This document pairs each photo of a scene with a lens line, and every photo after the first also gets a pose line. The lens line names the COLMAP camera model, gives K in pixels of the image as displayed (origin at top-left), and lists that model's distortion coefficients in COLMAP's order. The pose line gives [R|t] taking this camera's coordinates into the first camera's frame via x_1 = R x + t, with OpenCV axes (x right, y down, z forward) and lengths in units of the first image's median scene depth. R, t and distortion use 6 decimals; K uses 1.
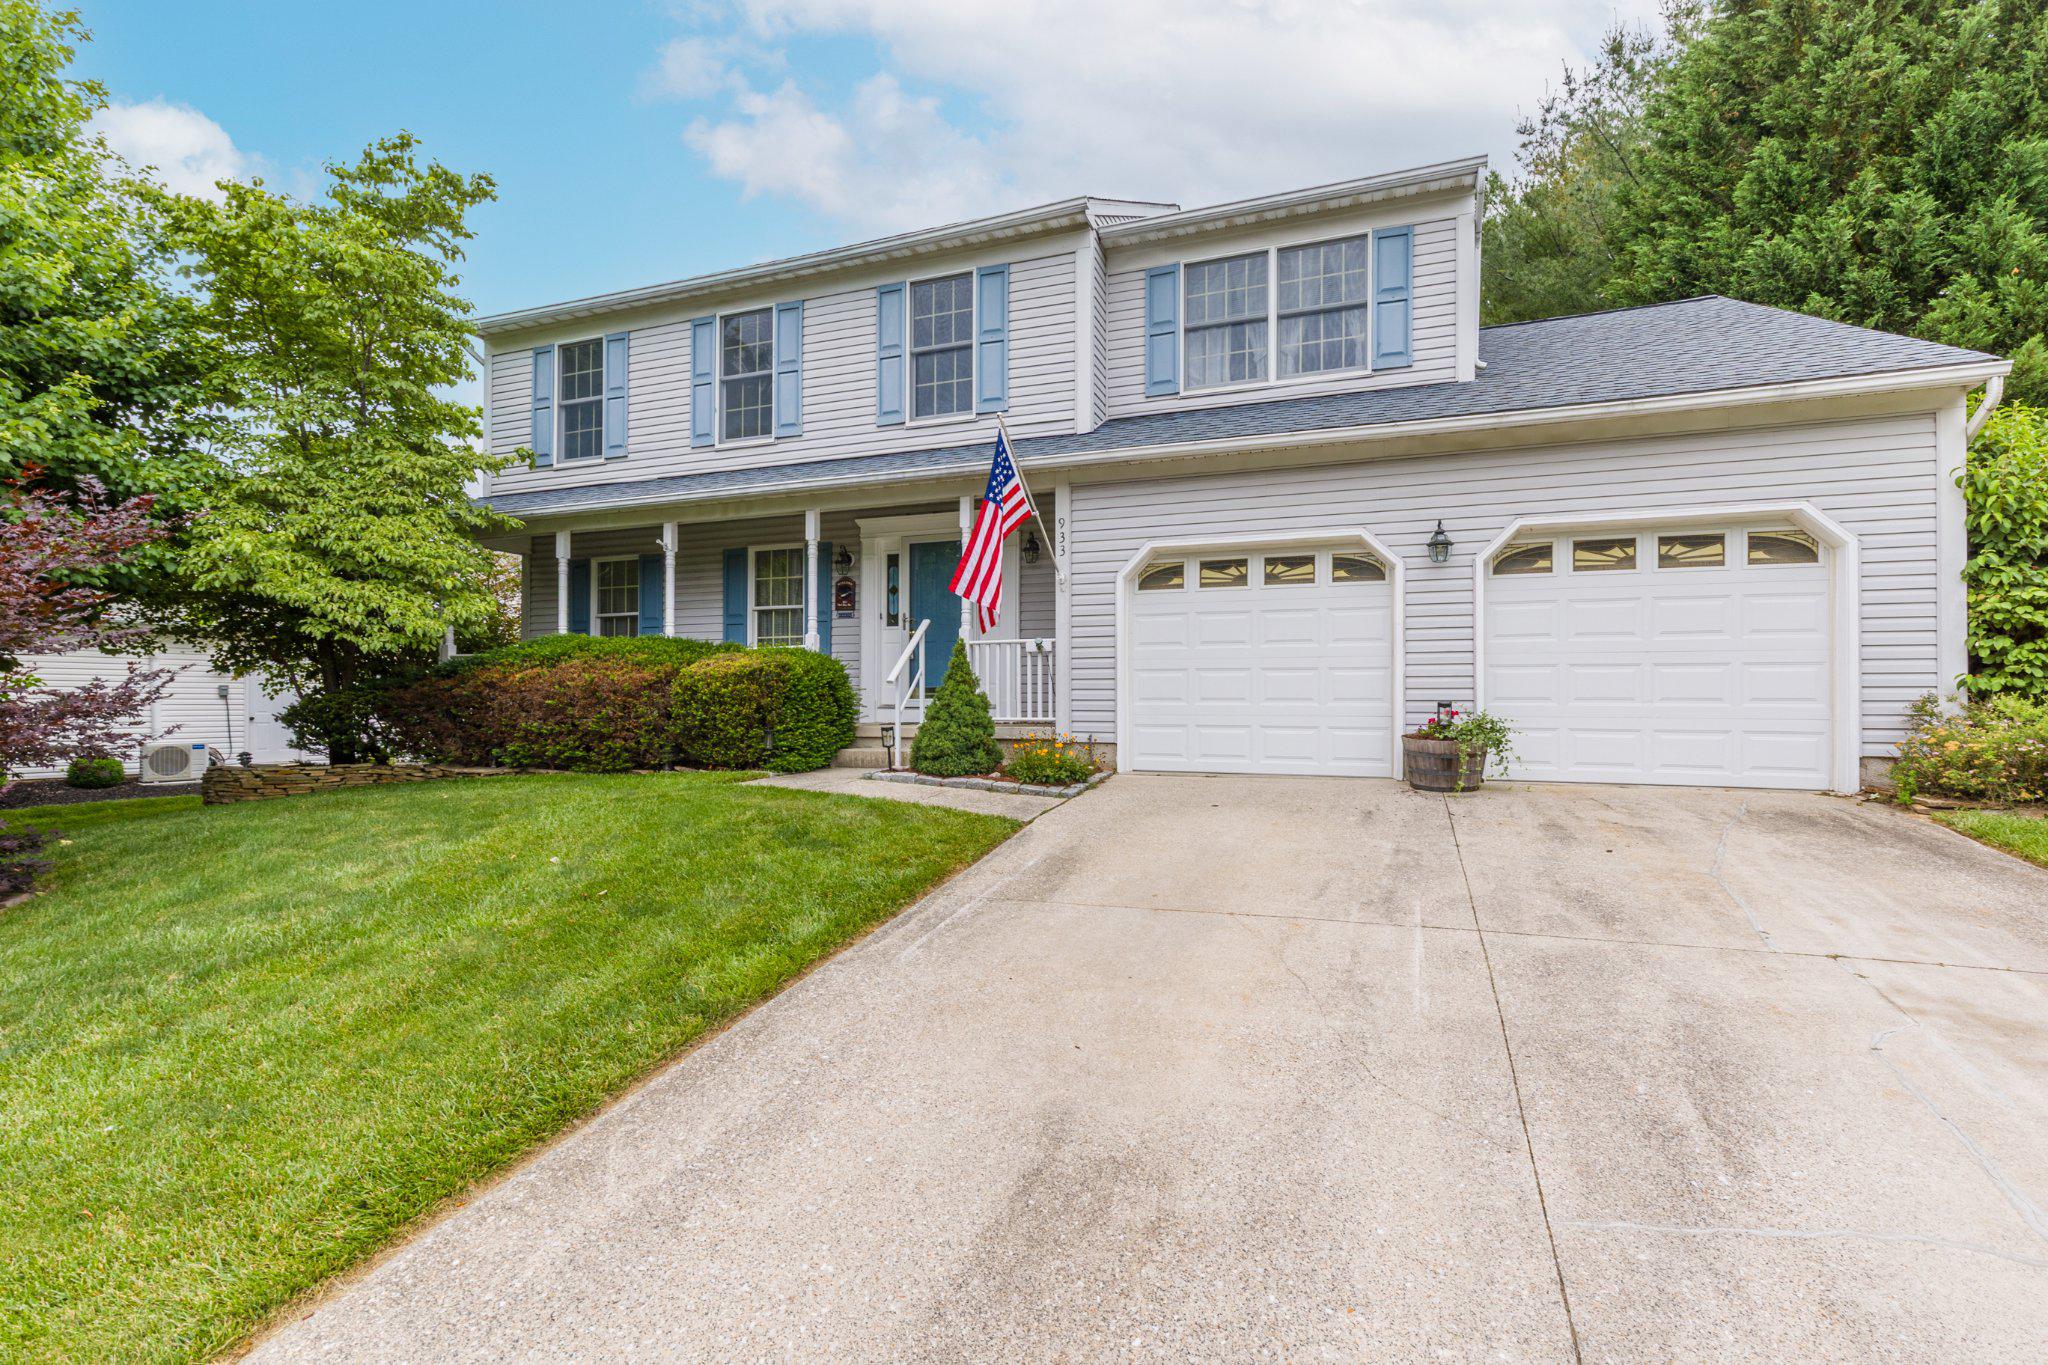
lens RADIAL K [[926.5, 0, 1025.1], [0, 926.5, 697.0], [0, 0, 1]] dist [-0.005377, -0.002081]
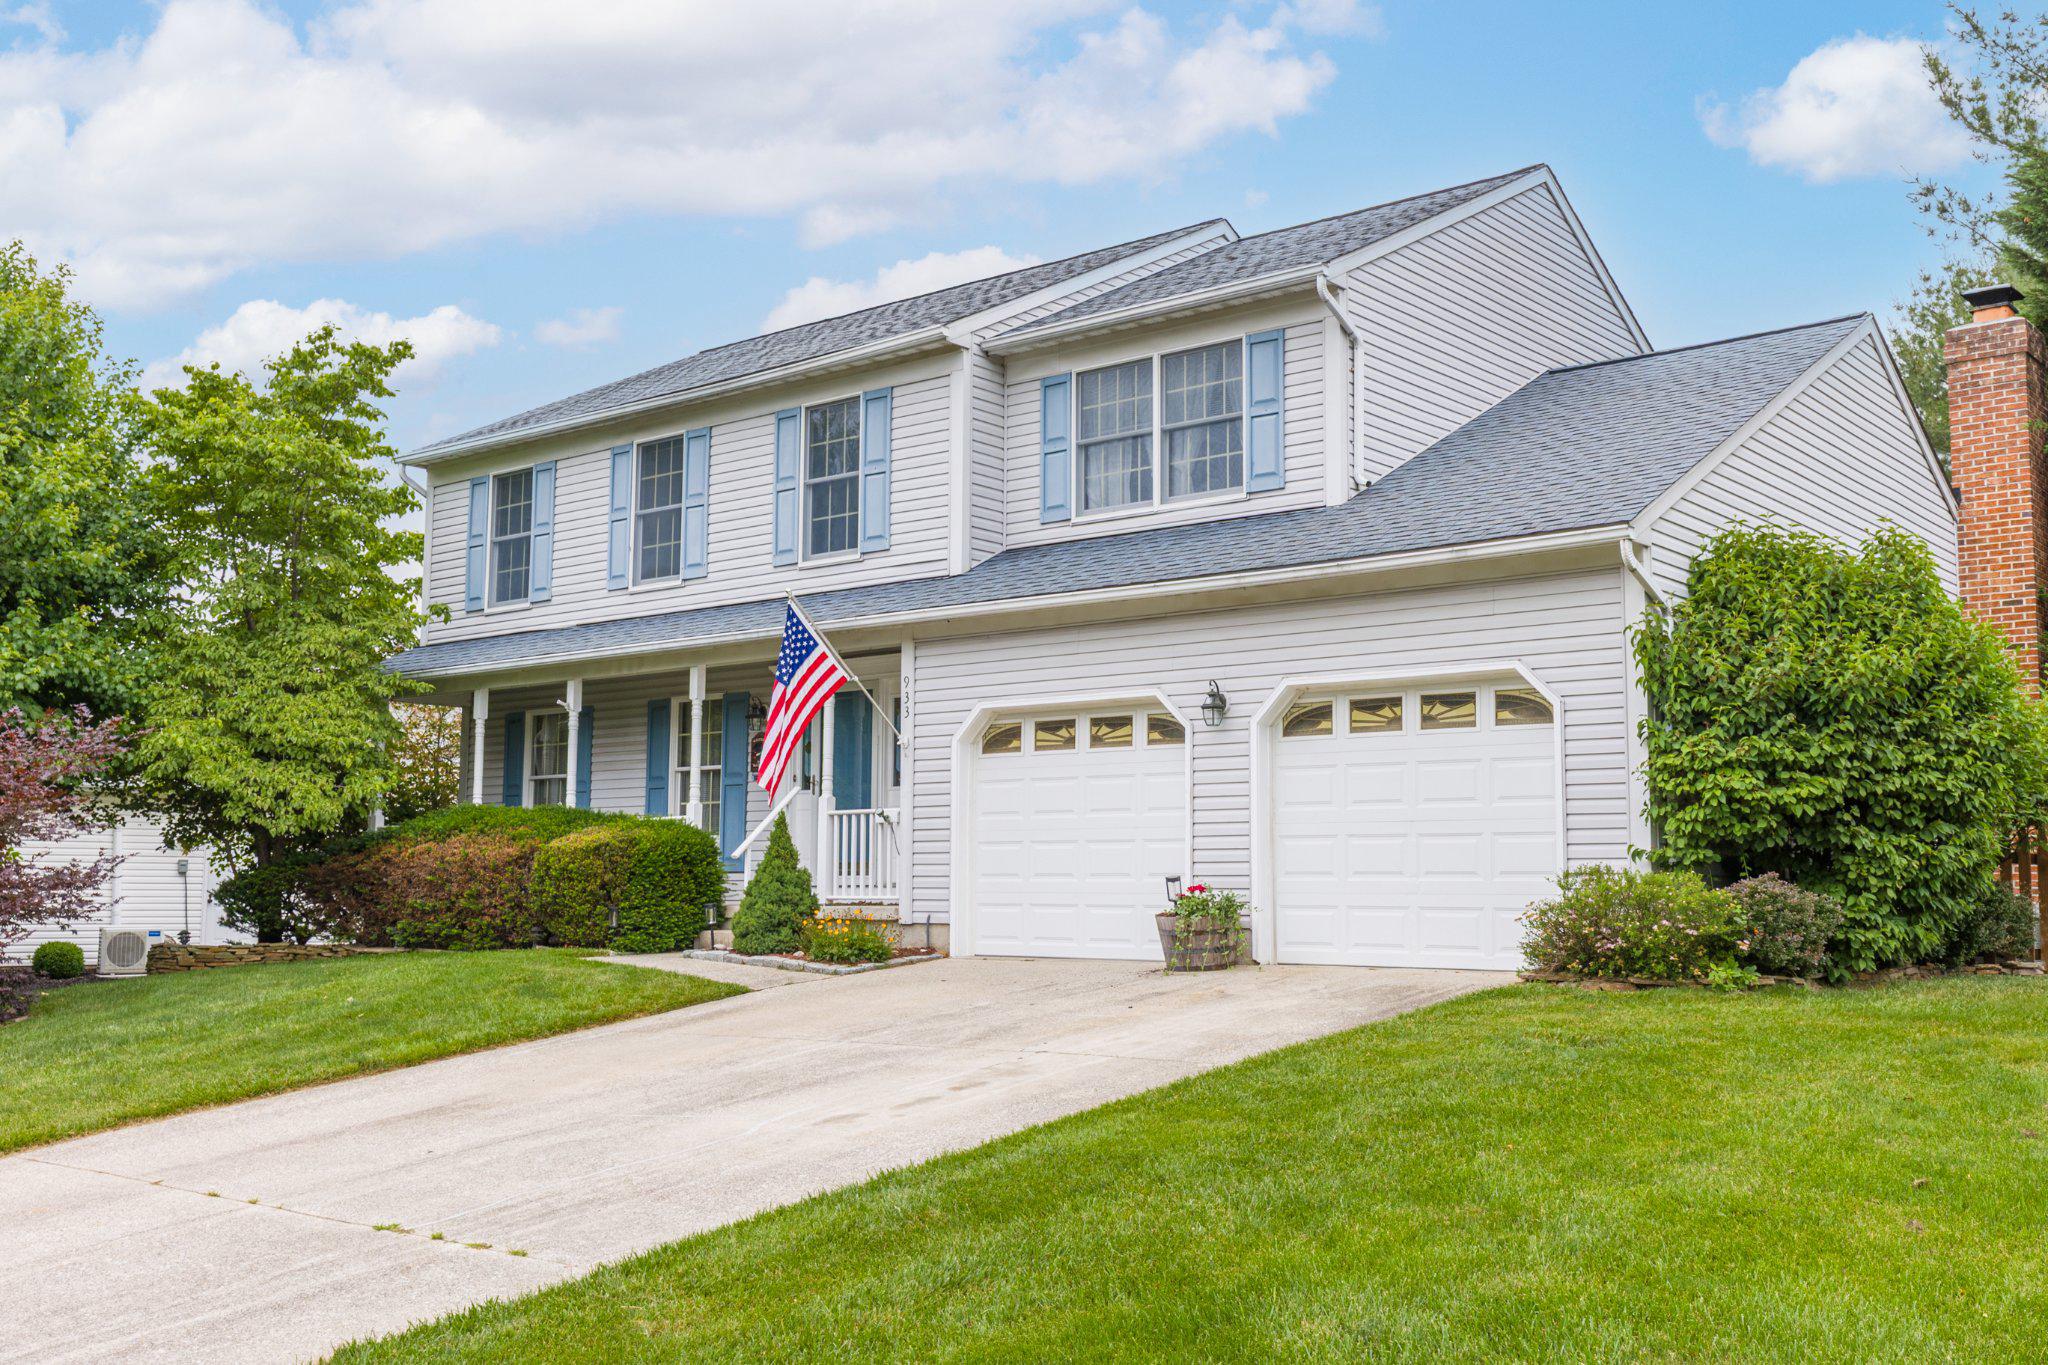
lens RADIAL K [[1947.6, 0, 1024.5], [0, 1947.6, 678.1], [0, 0, 1]] dist [-0.034949, 0.000000]
pose [[0.947925, -0.033822, -0.316693, 0.720310], [0.001885, 0.994924, -0.100611, 0.002476], [0.318488, 0.094774, 0.943177, -0.740414]]
